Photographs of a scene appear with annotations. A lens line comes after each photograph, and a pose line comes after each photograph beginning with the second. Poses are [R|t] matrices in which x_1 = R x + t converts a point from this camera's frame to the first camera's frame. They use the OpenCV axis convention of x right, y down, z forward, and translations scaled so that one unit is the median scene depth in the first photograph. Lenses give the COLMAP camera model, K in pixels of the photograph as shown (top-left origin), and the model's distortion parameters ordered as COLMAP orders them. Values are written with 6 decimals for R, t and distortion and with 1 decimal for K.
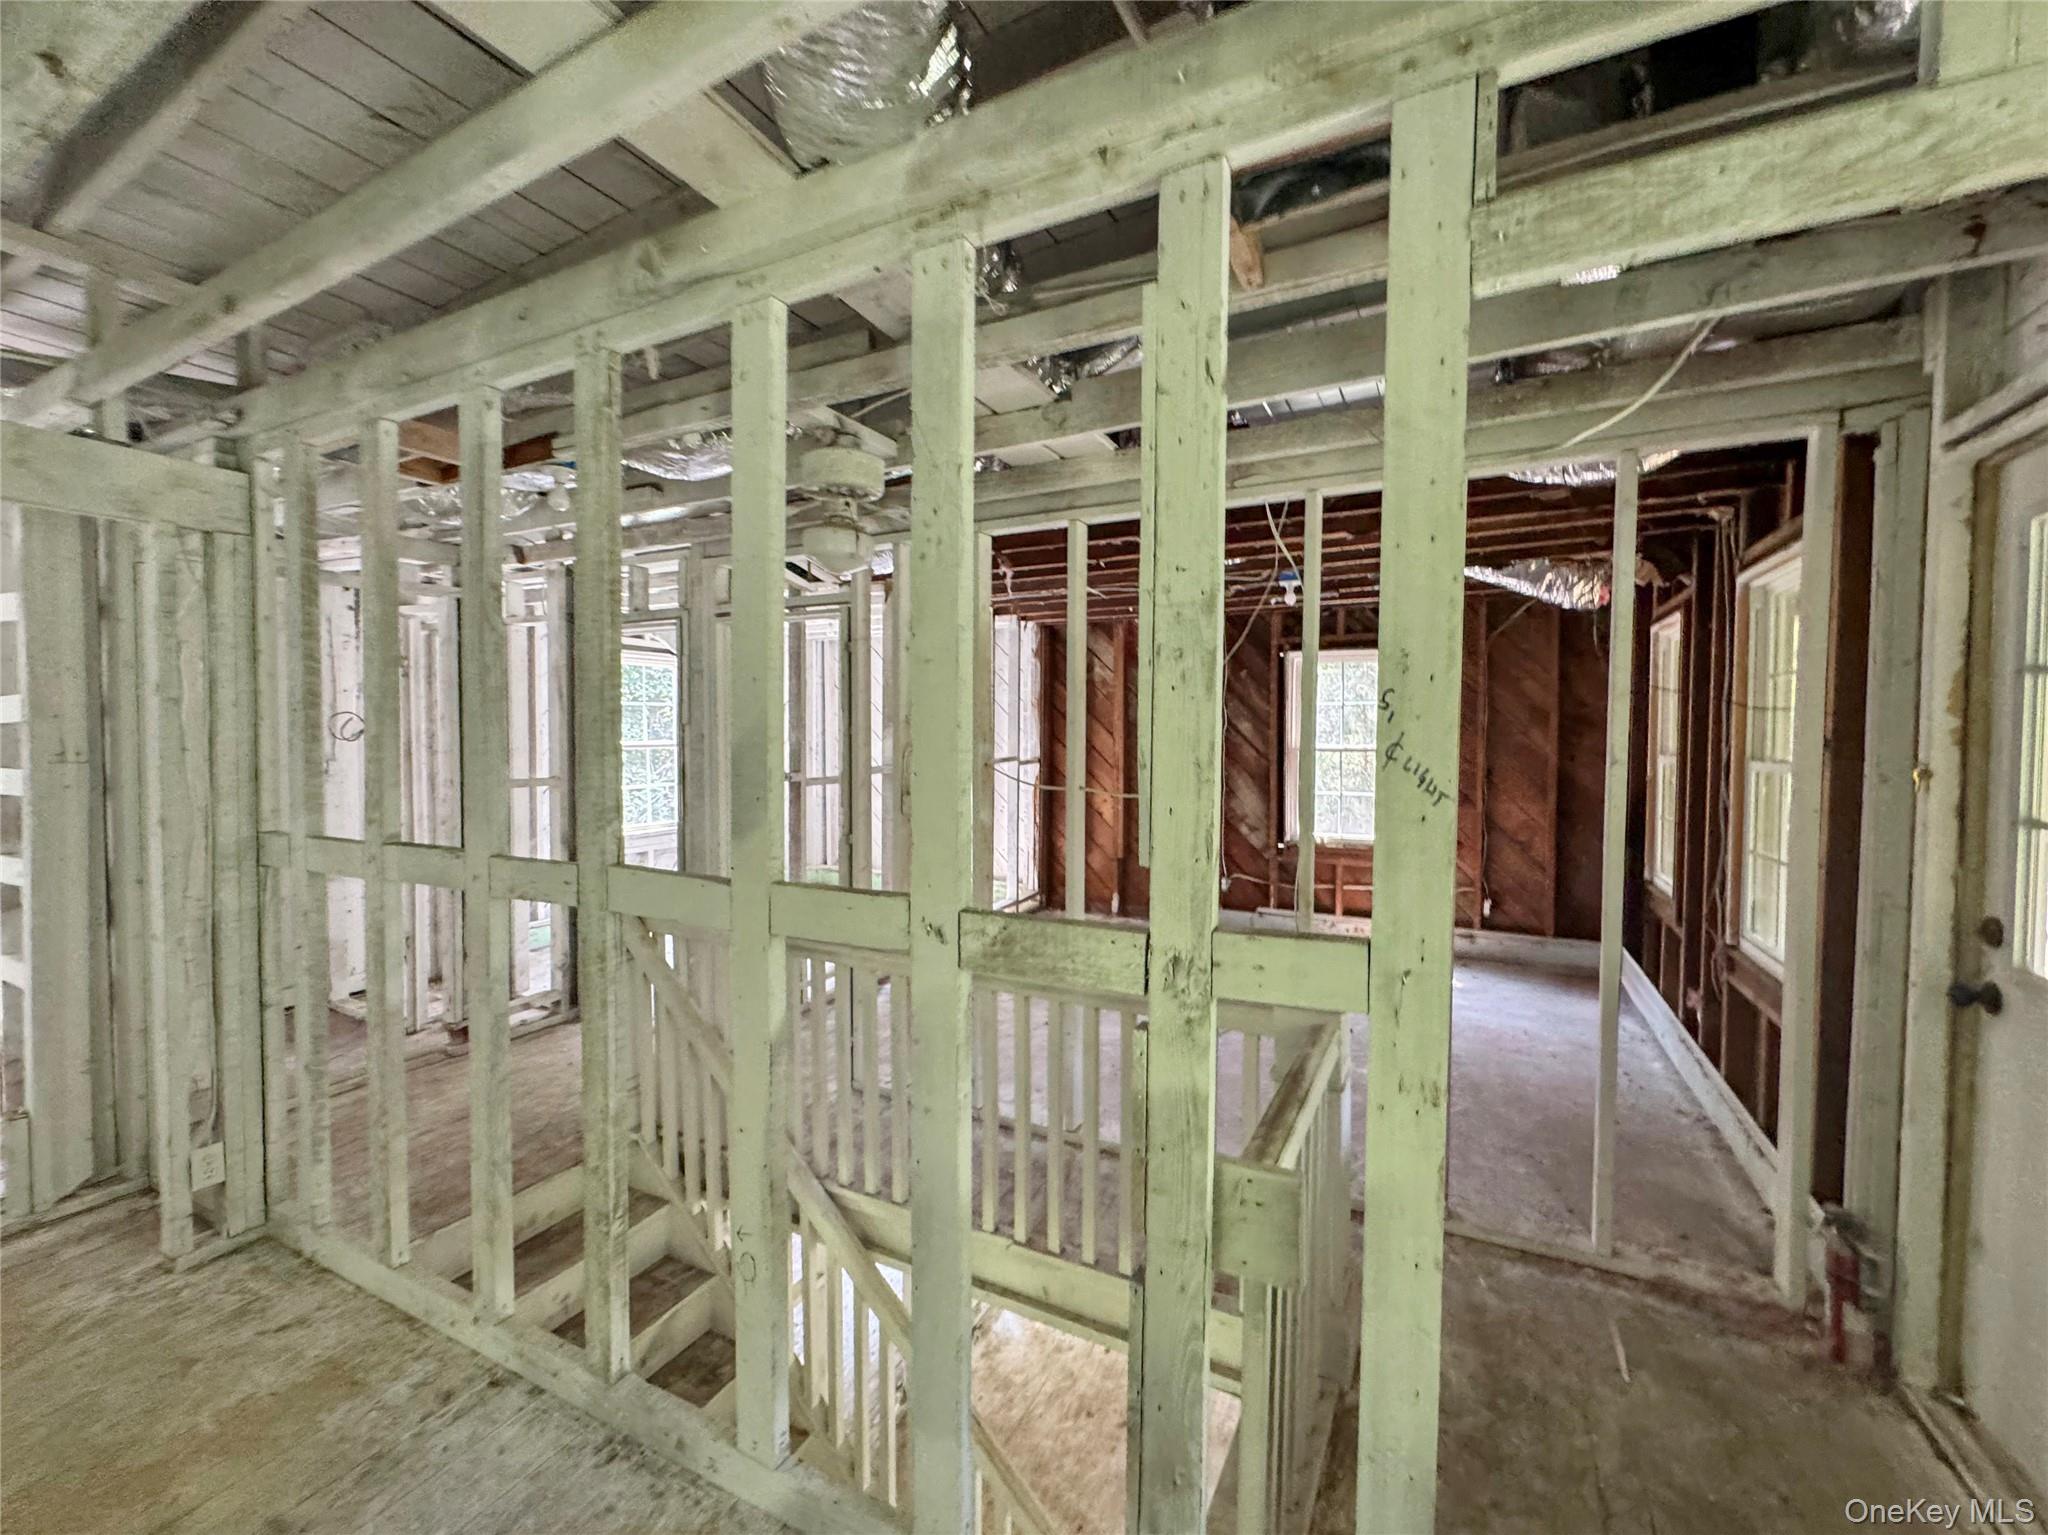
lens RADIAL K [[835.2, 0, 1024.6], [0, 835.2, 766.3], [0, 0, 1]] dist [-0.005069, 0.000542]
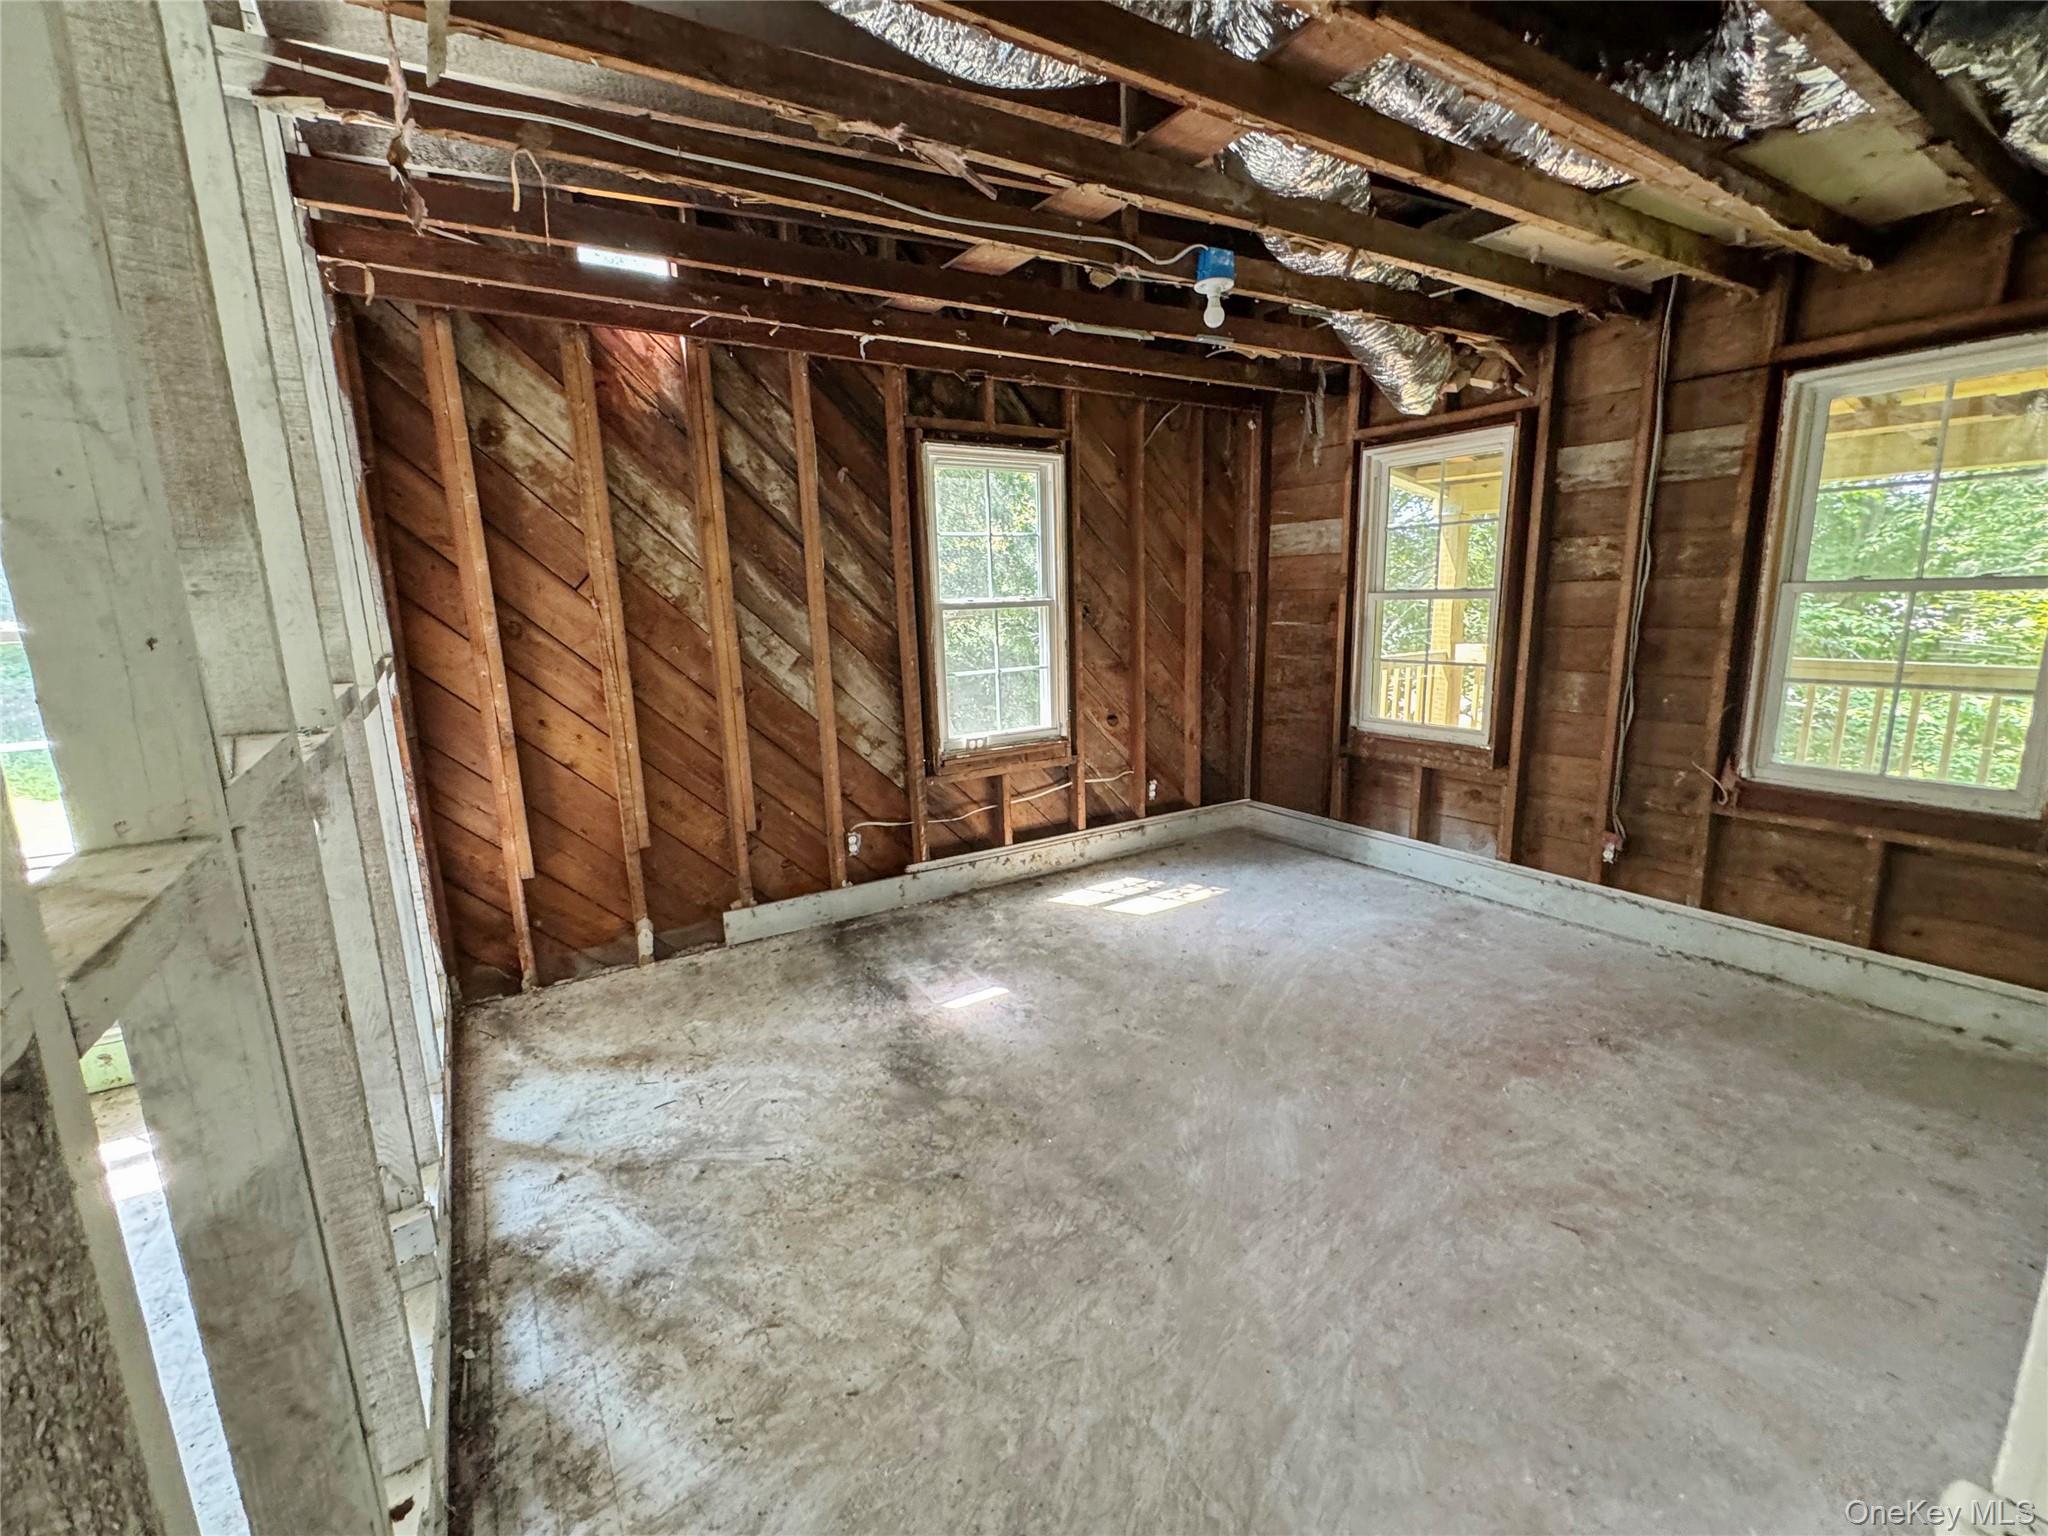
lens RADIAL K [[835.2, 0, 1022.6], [0, 835.2, 761.5], [0, 0, 1]] dist [-0.005069, 0.000542]
pose [[0.517783, -0.186648, 0.834903, -0.162992], [0.061931, 0.981528, 0.181019, -0.013885], [-0.853268, -0.042023, 0.519777, 0.534423]]
